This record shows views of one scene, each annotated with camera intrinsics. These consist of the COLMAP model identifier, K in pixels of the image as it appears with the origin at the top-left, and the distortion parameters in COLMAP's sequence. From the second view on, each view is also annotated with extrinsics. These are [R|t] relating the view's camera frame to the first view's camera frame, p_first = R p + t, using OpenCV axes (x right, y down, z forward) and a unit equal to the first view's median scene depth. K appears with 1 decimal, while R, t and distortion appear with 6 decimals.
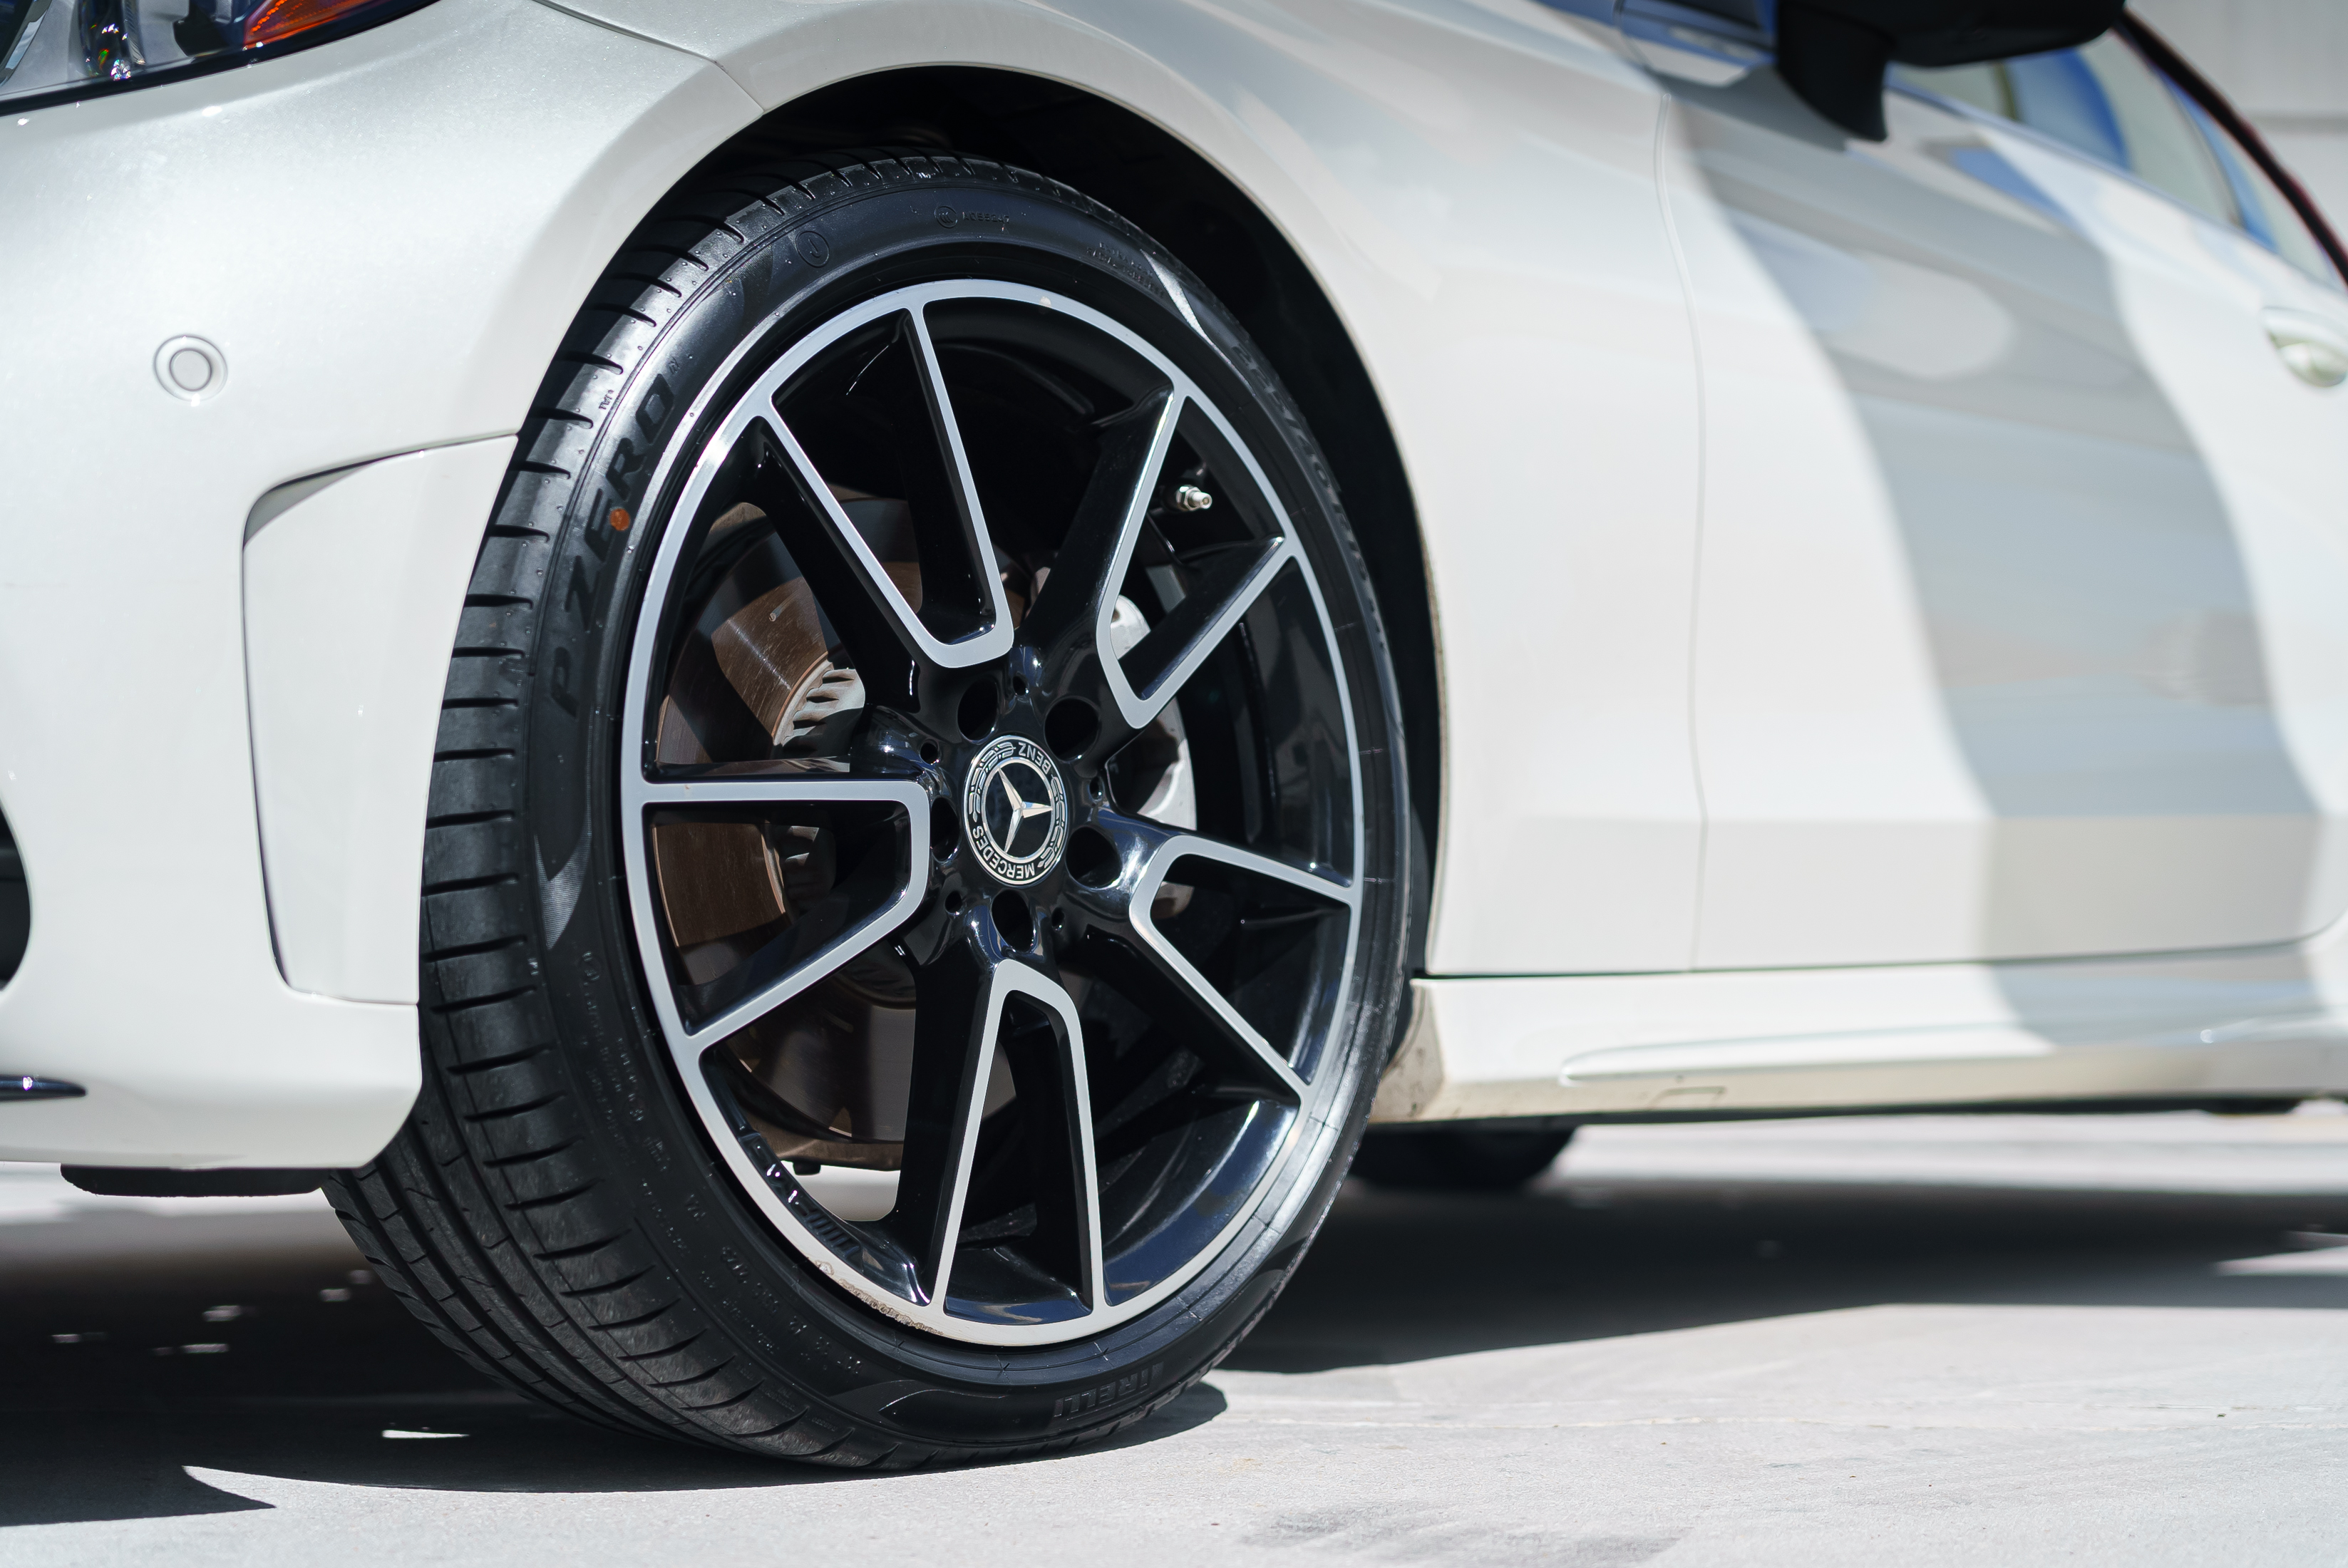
lens RADIAL K [[3450.6, 0, 1174.0], [0, 3450.6, 784.0], [0, 0, 1]] dist [-0.005269, -0.047778]
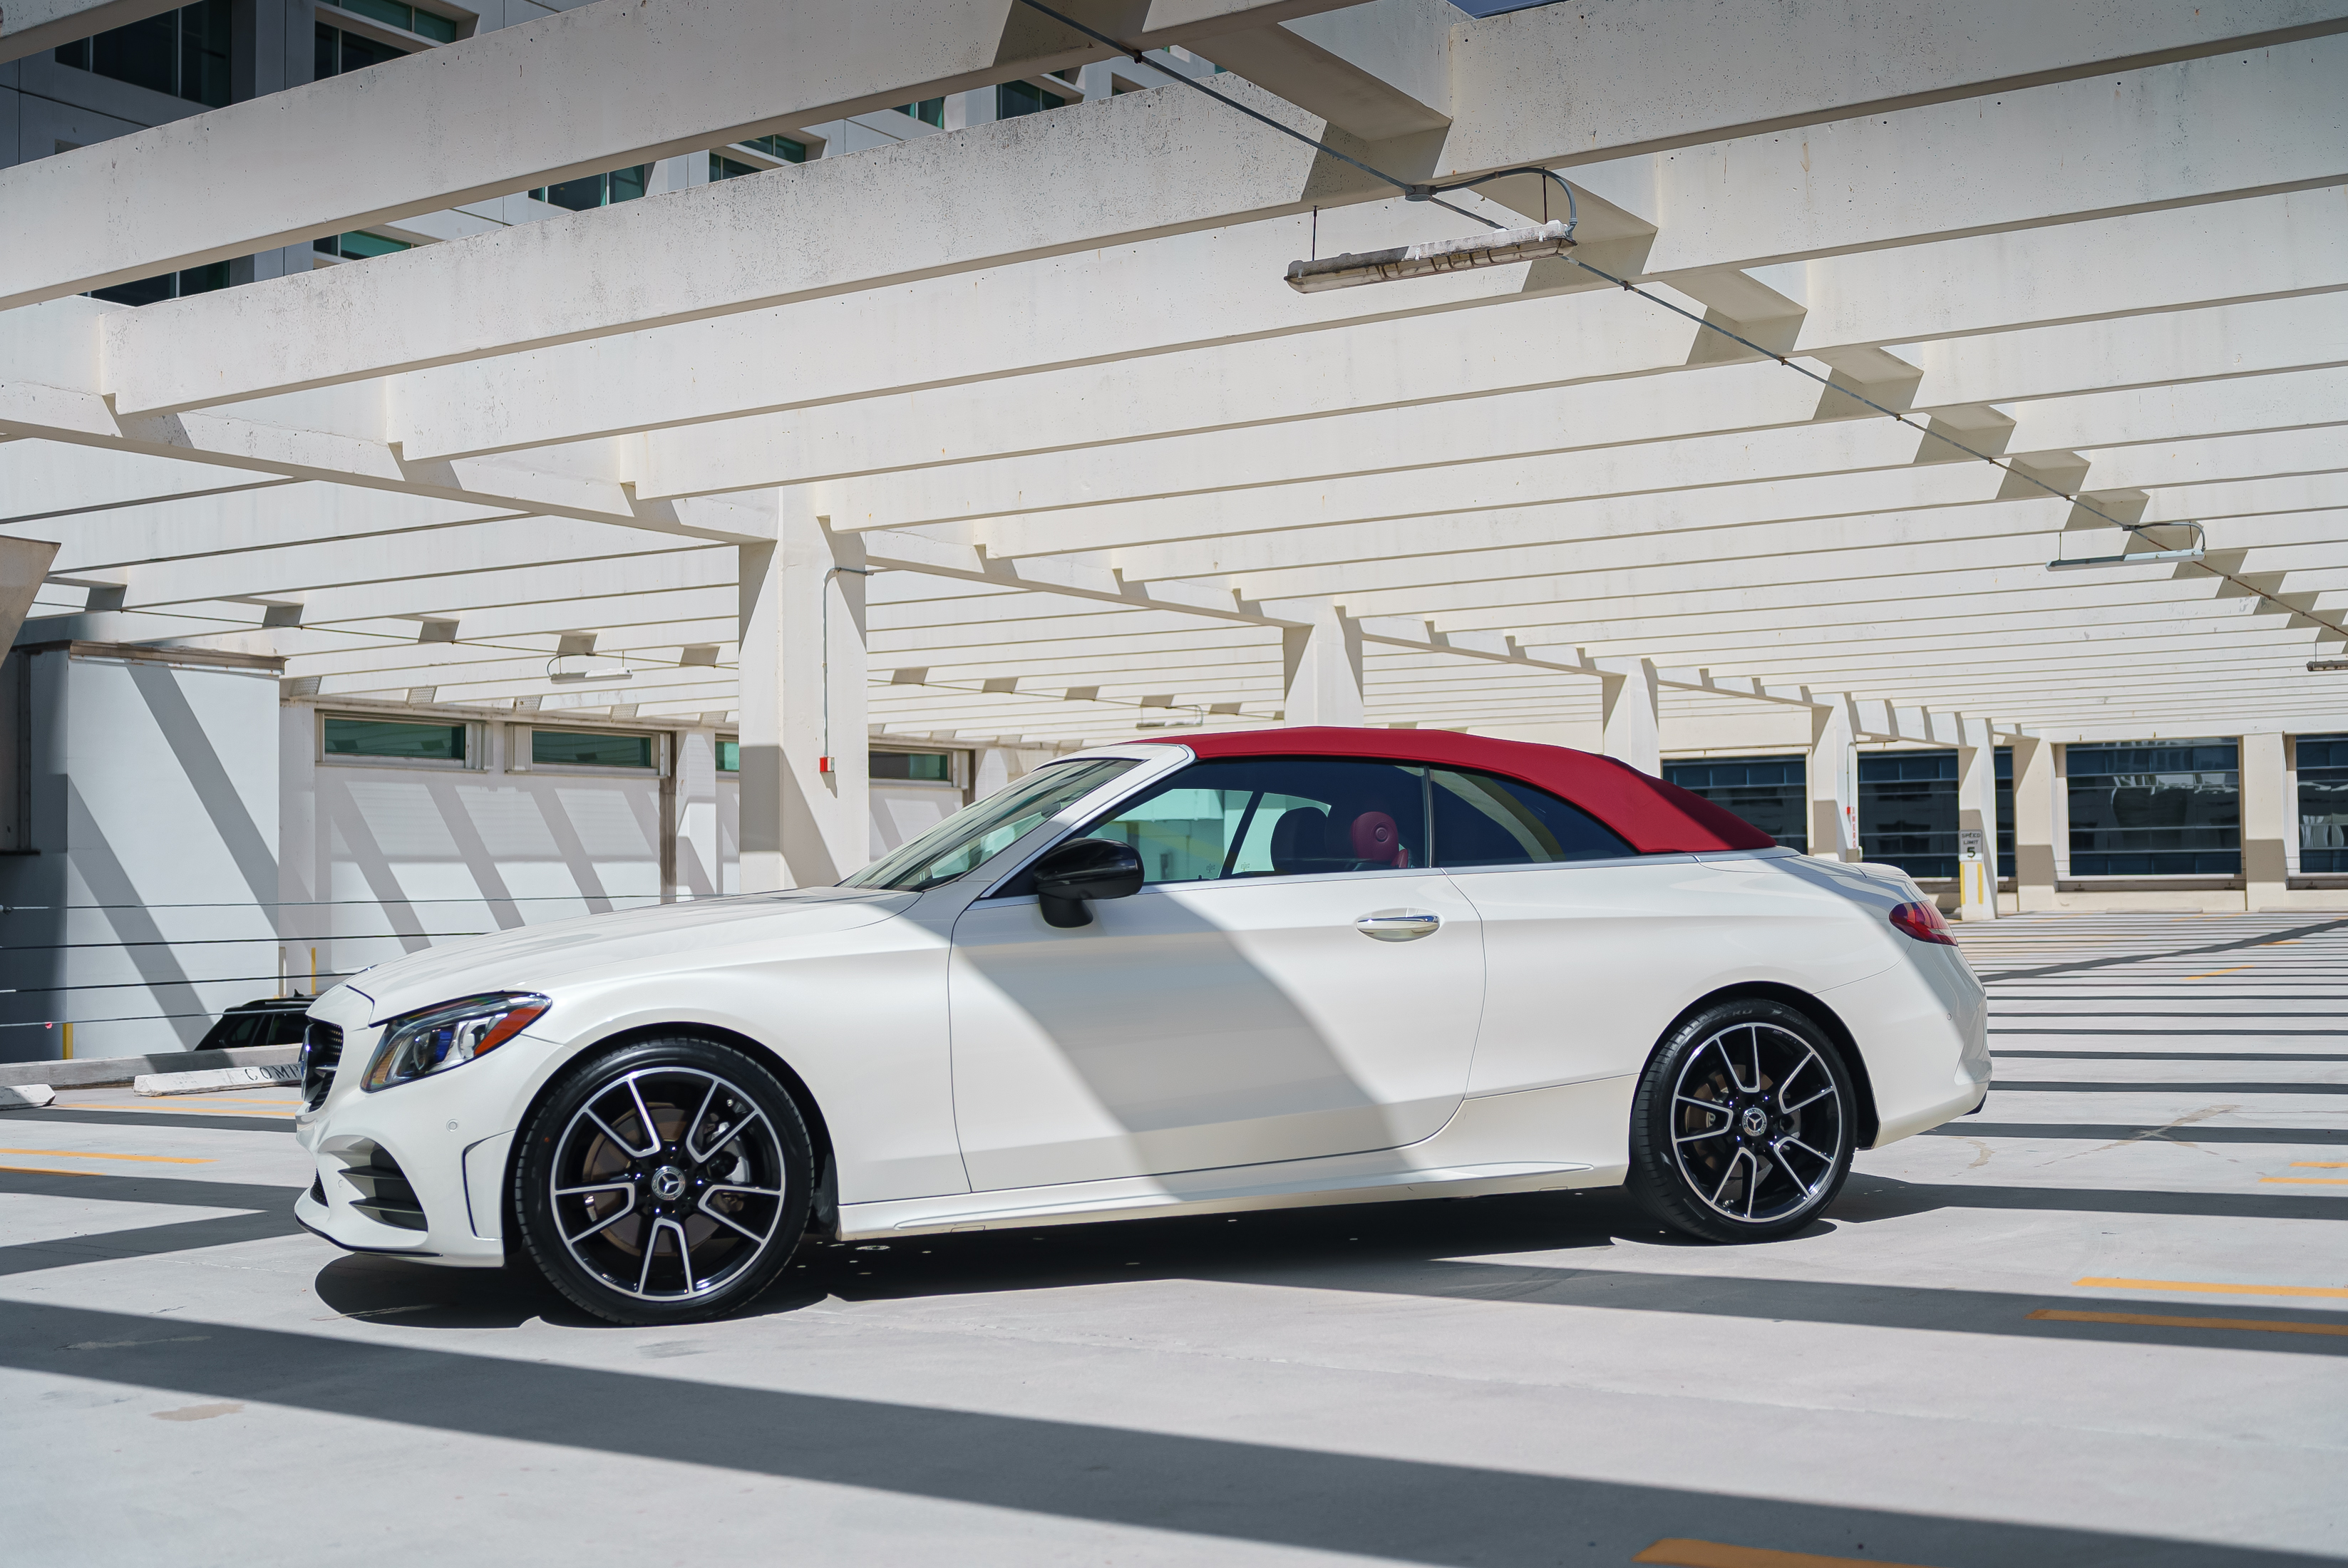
lens RADIAL K [[2599.0, 0, 1174.0], [0, 2599.0, 784.0], [0, 0, 1]] dist [-0.039355, -0.009913]
pose [[0.846494, -0.052417, -0.529812, 2.387478], [0.068612, 0.997584, 0.010929, -0.516268], [0.527959, -0.045603, 0.848045, -1.545874]]
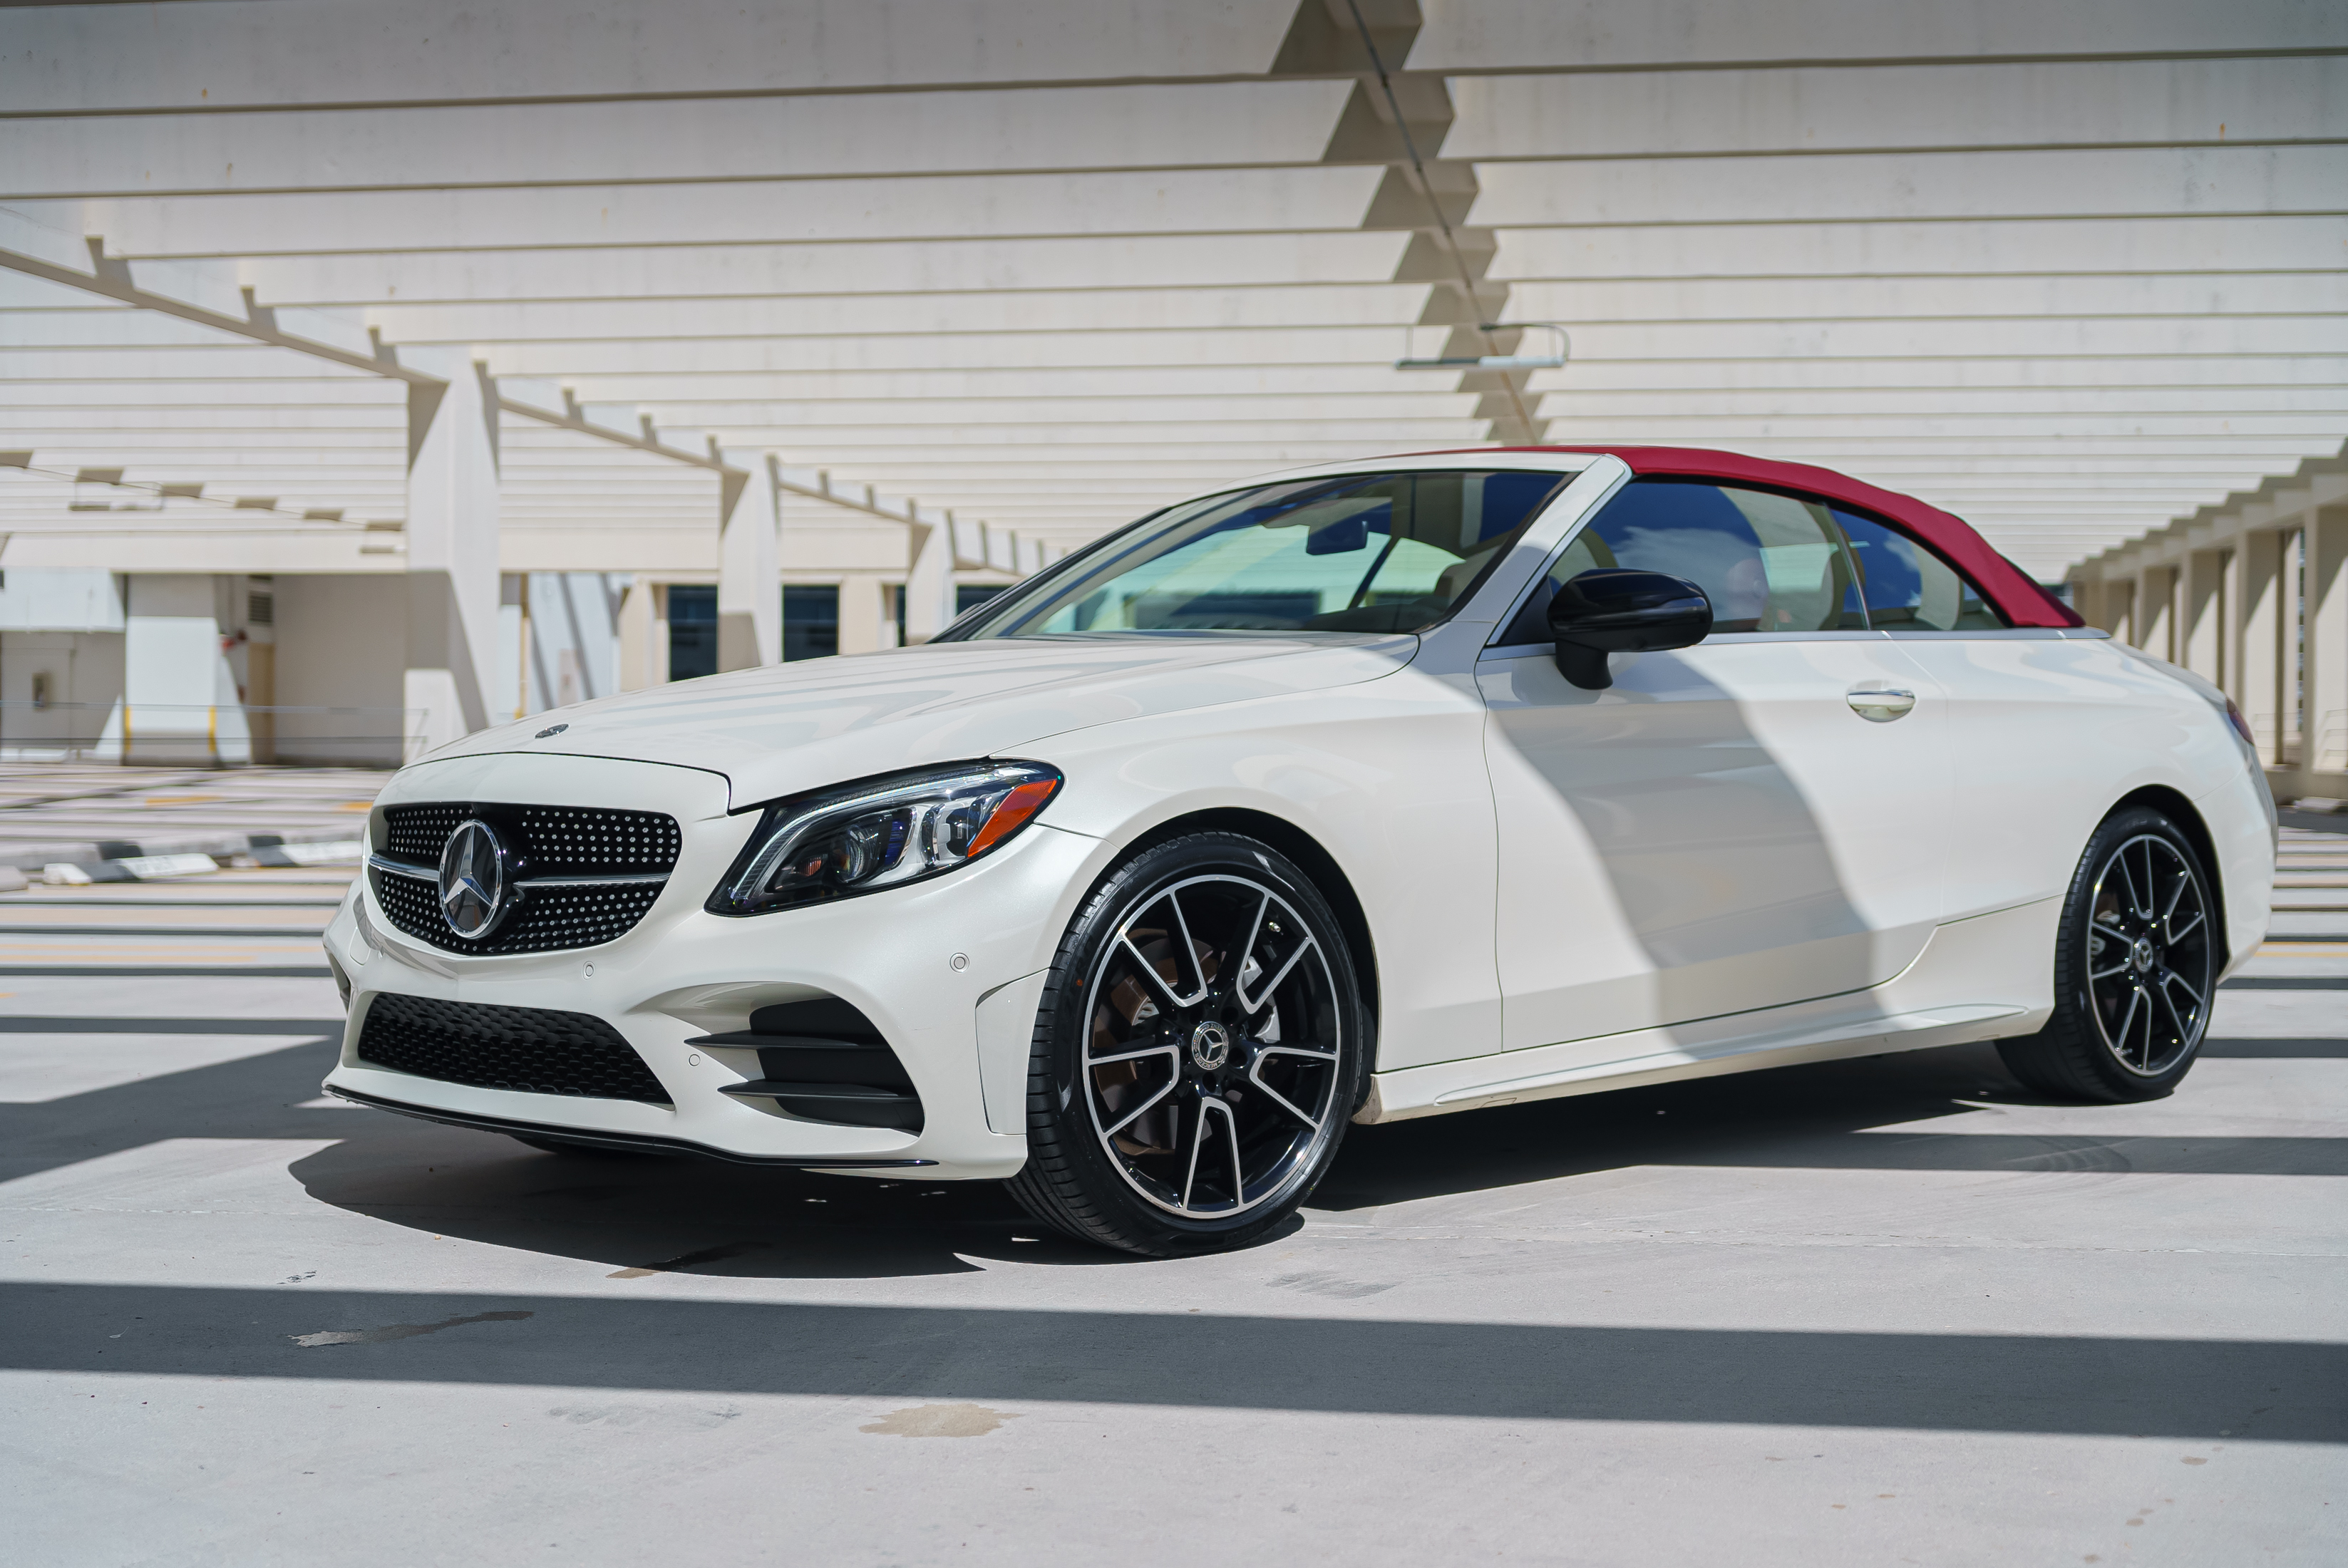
lens RADIAL K [[3039.9, 0, 1174.0], [0, 3039.9, 784.0], [0, 0, 1]] dist [0.023832, 0.000600]
pose [[0.989398, -0.011374, -0.144784, 0.322237], [0.023522, 0.996316, 0.082475, -0.455907], [0.143312, -0.085006, 0.986020, -1.686789]]
